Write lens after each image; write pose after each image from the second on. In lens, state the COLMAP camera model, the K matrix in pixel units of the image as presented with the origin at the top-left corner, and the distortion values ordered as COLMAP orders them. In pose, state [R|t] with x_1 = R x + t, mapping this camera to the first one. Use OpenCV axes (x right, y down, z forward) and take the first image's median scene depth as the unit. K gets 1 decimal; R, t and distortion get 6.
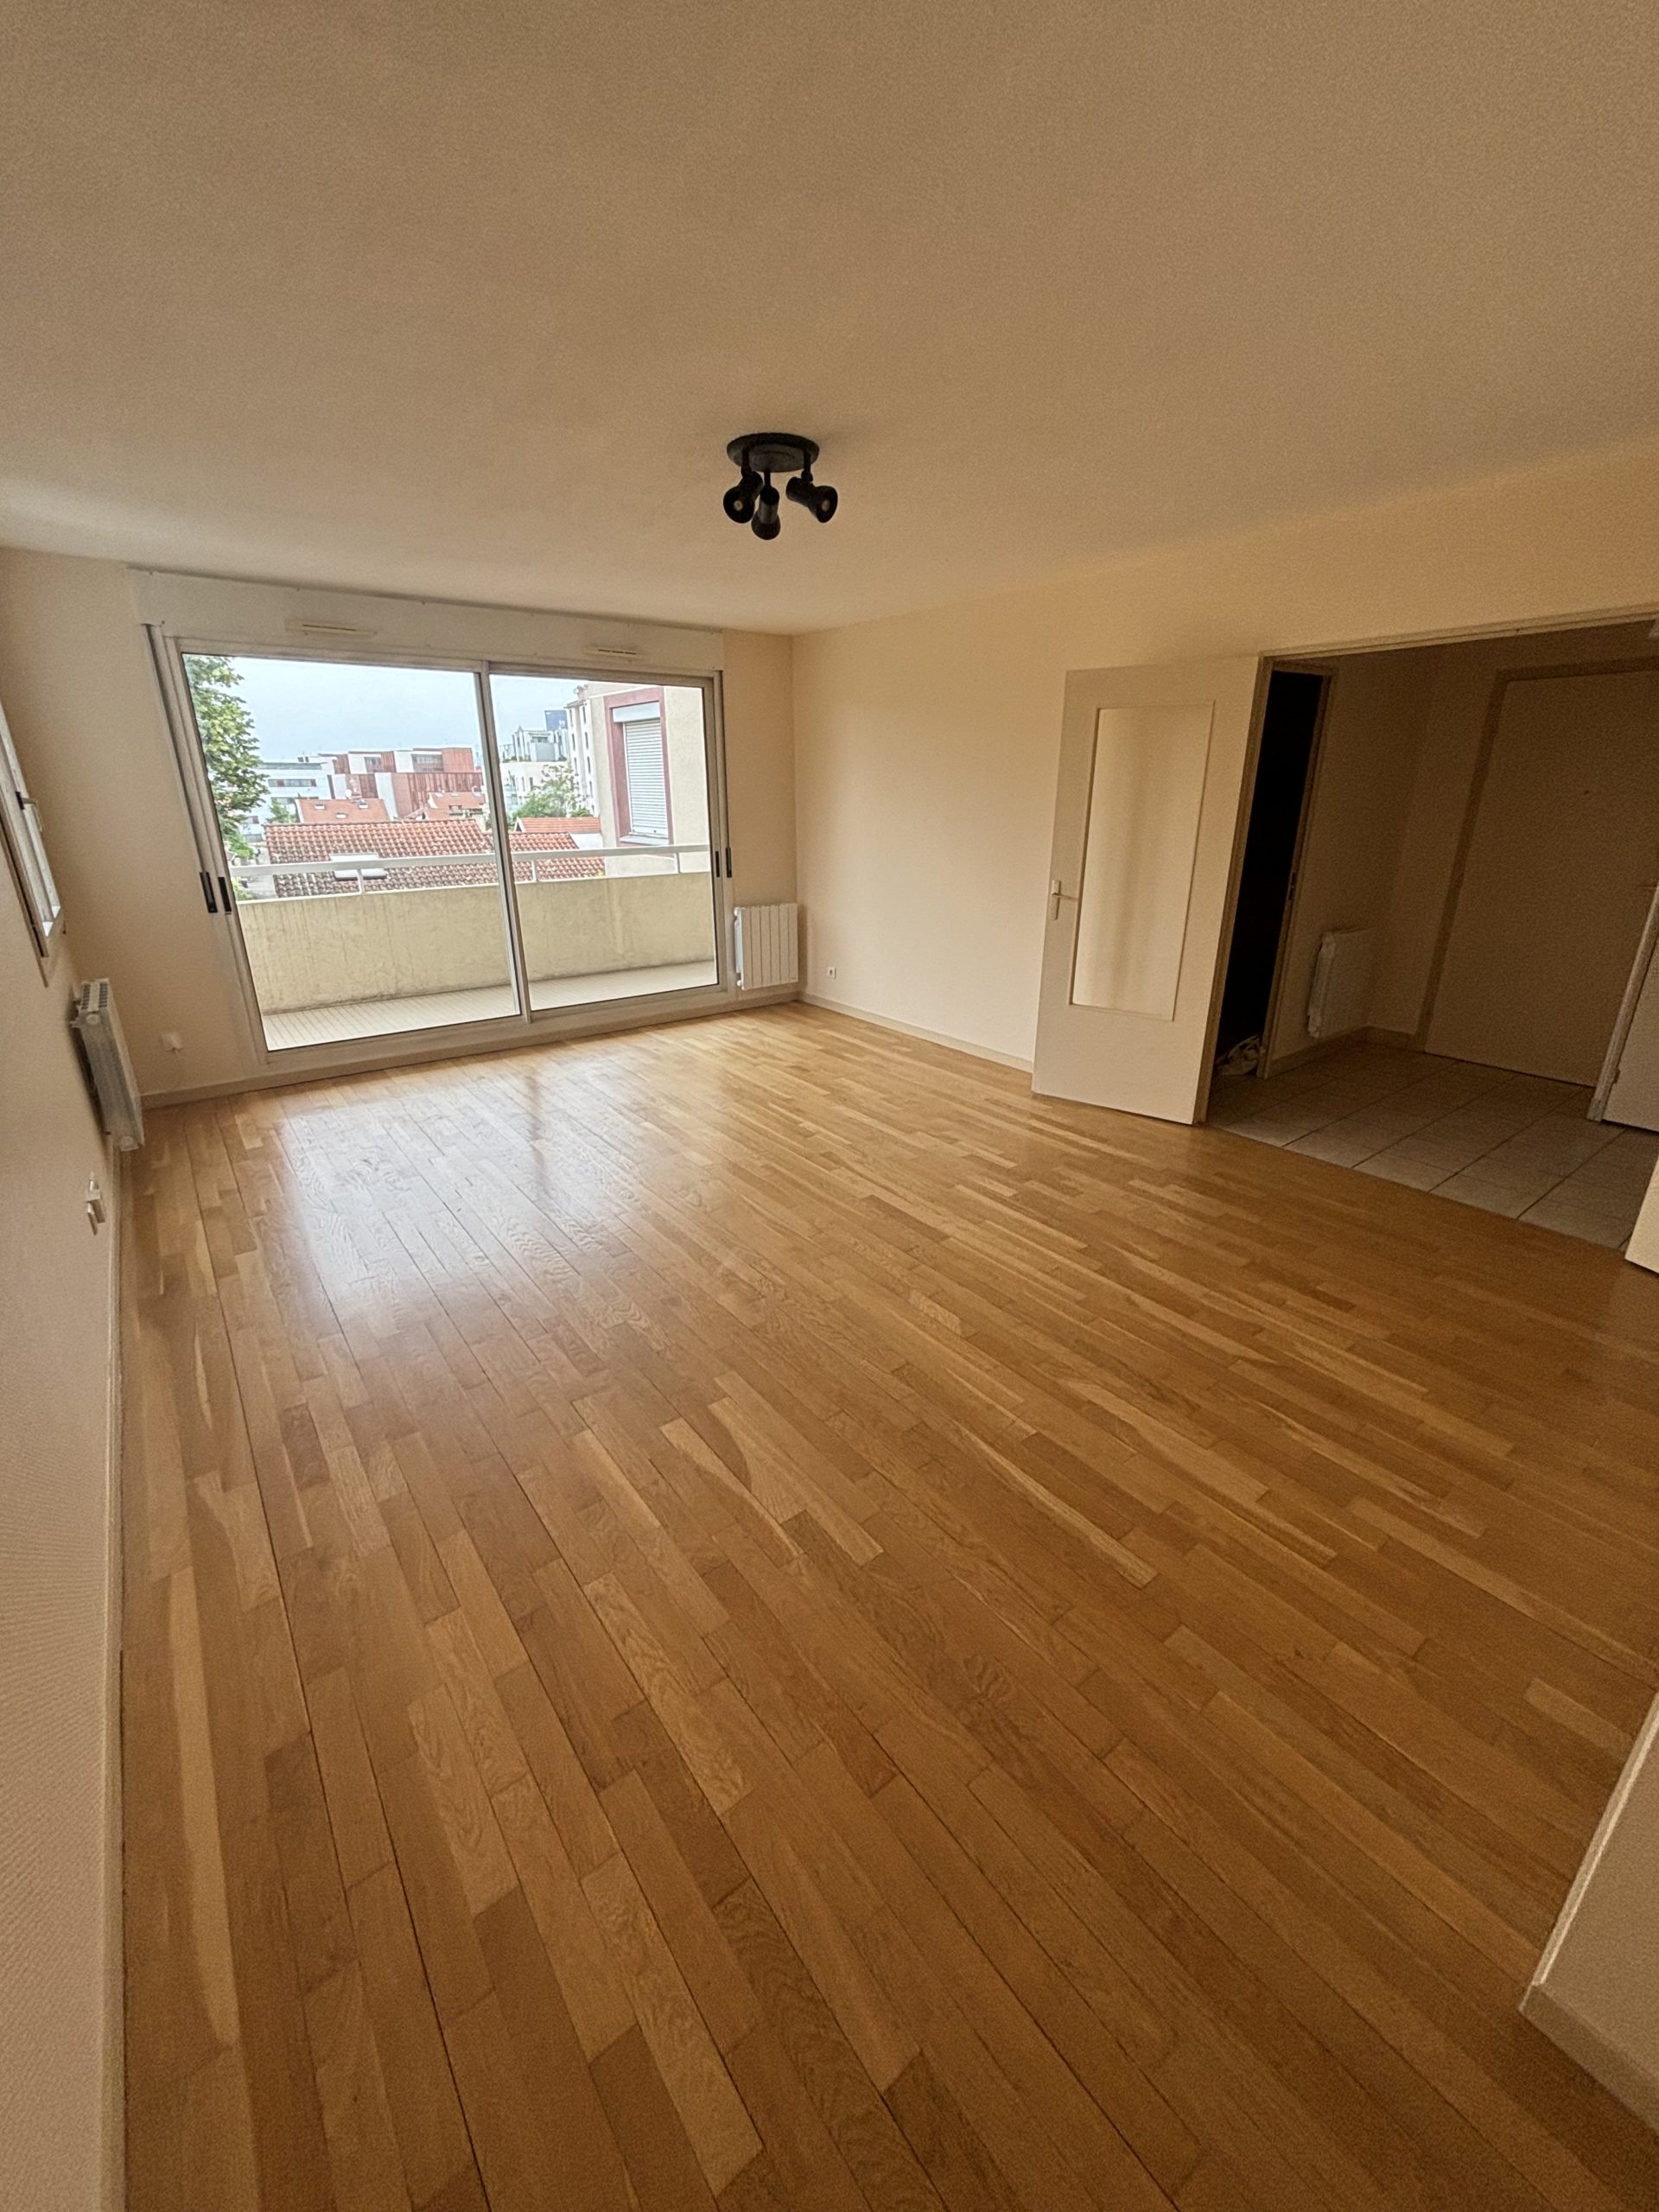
lens RADIAL K [[892.5, 0, 831.9], [0, 892.5, 1103.4], [0, 0, 1]] dist [0.001817, 0.000518]
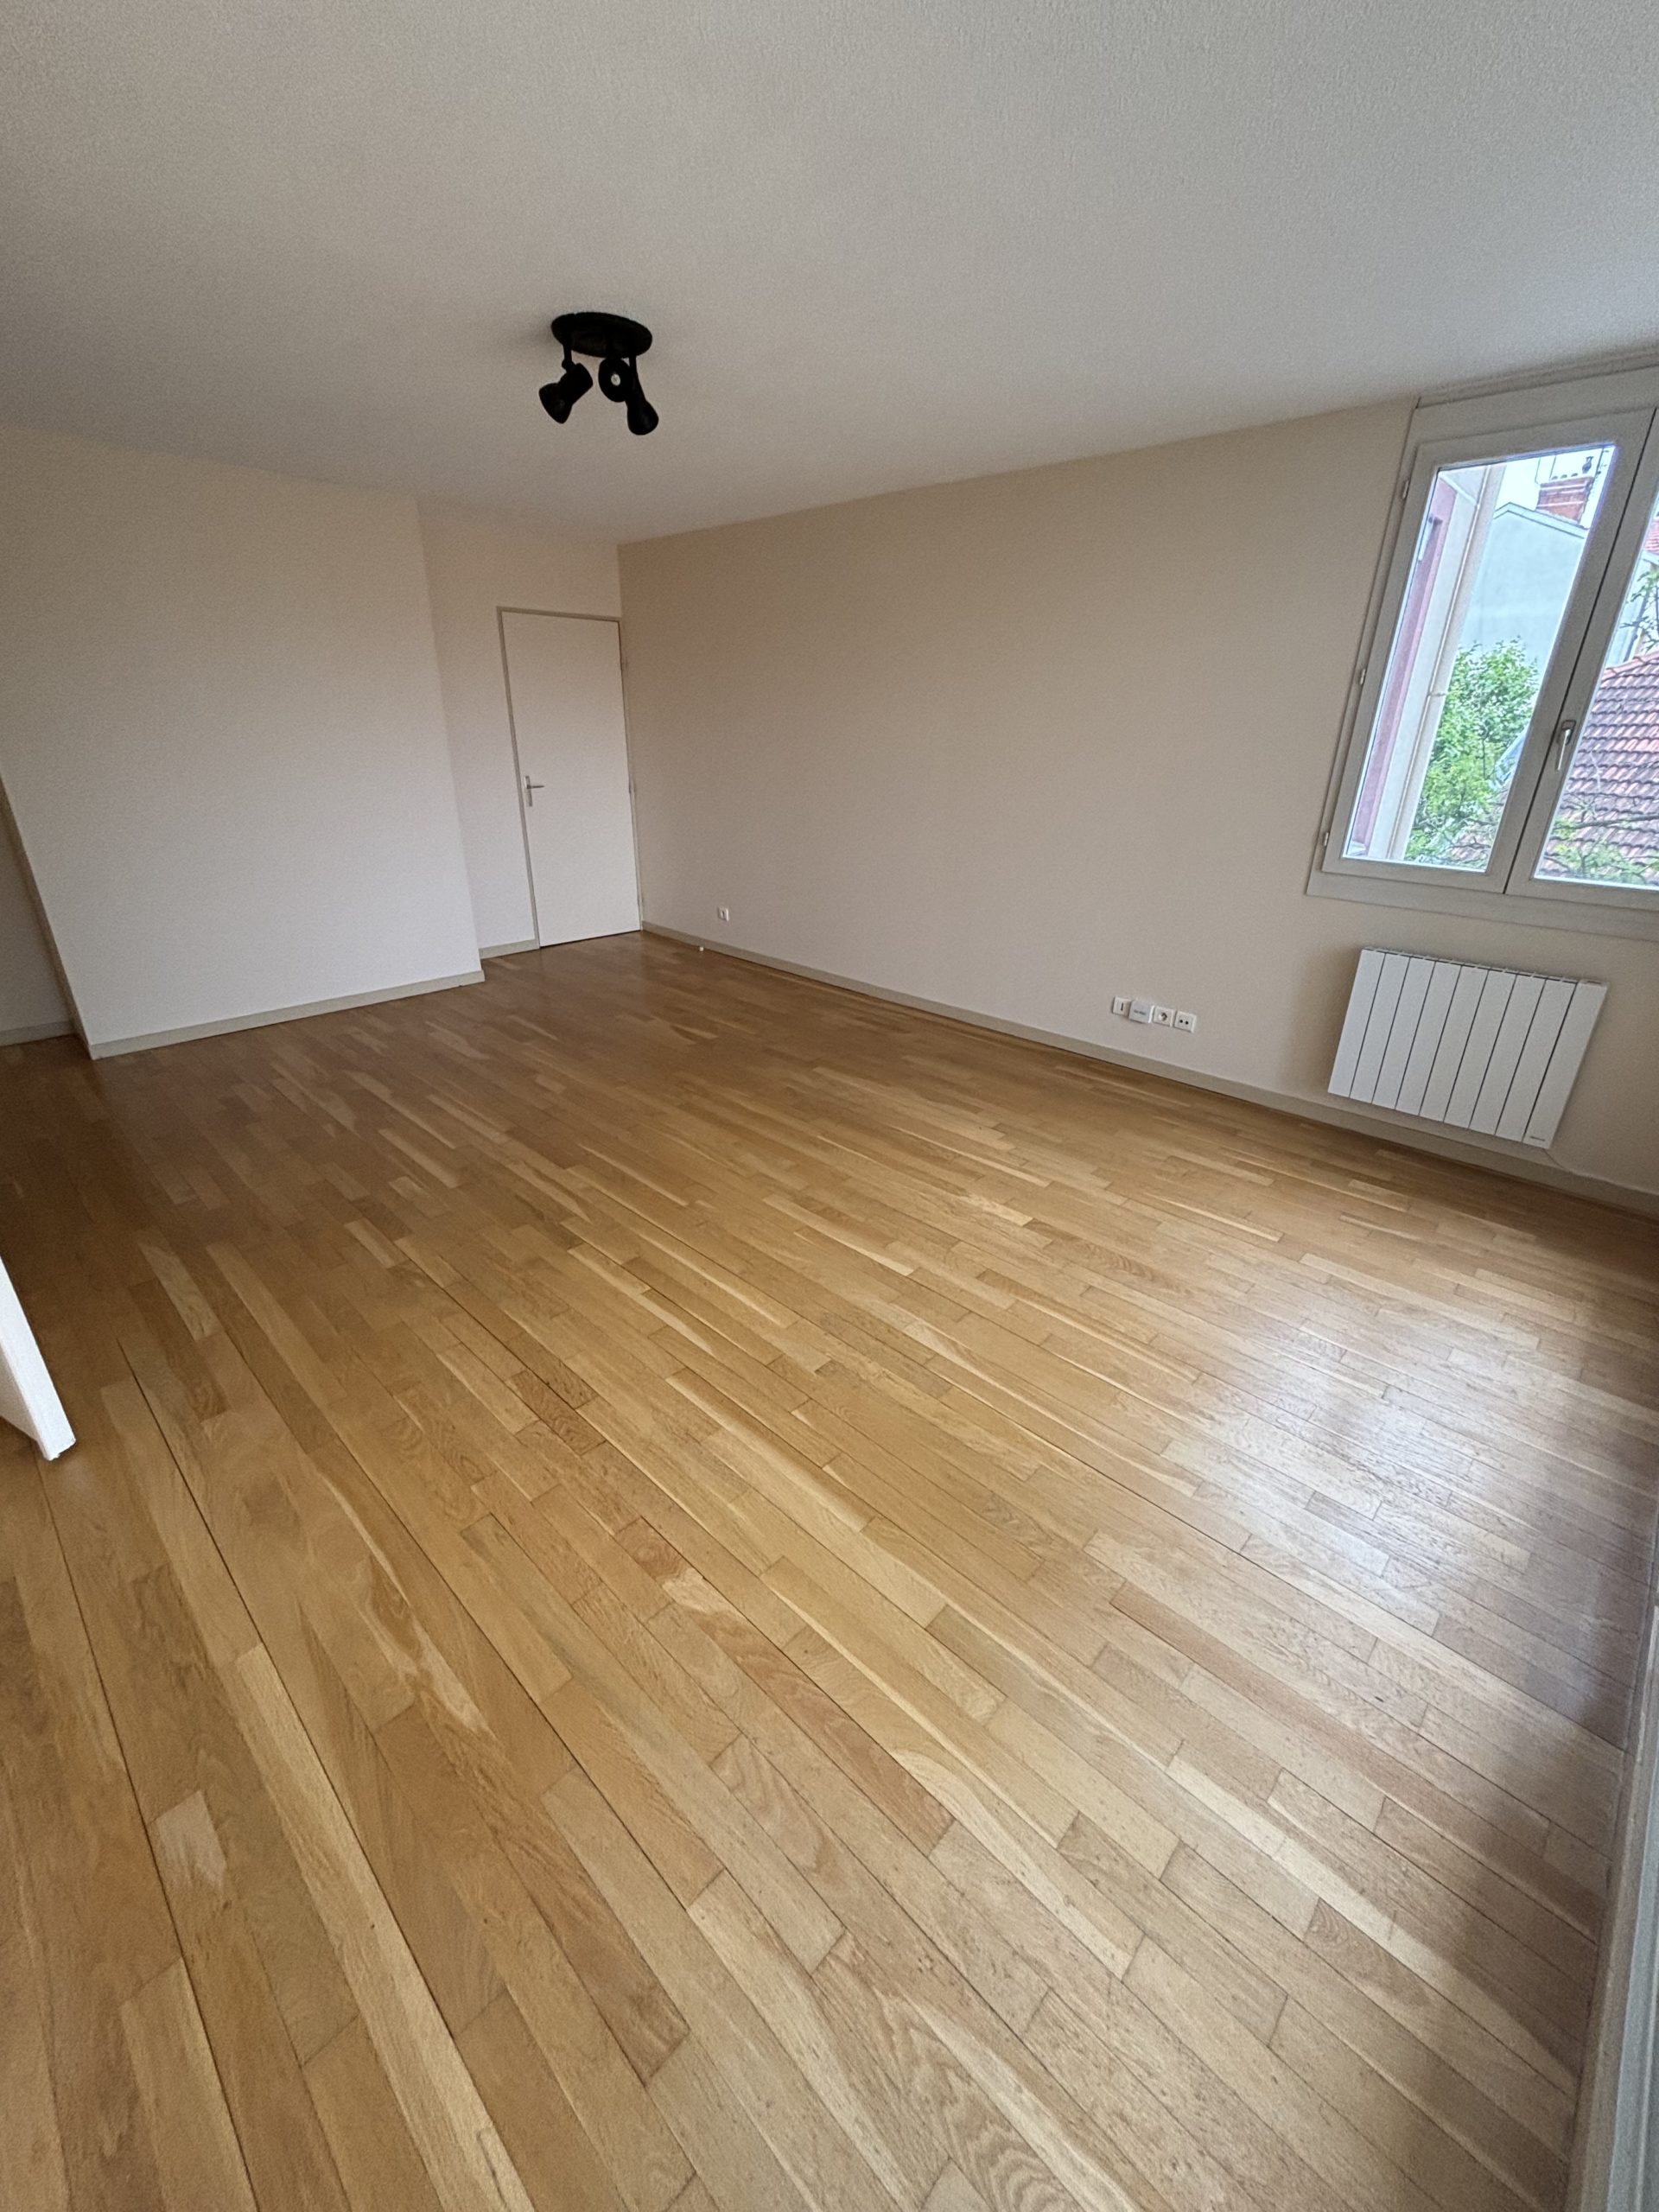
lens RADIAL K [[892.5, 0, 834.0], [0, 892.5, 1103.0], [0, 0, 1]] dist [0.001817, 0.000518]
pose [[-0.987889, 0.047658, -0.147660, -0.114536], [-0.065995, 0.732225, 0.677858, -0.705587], [0.140426, 0.679393, -0.720212, 2.026973]]
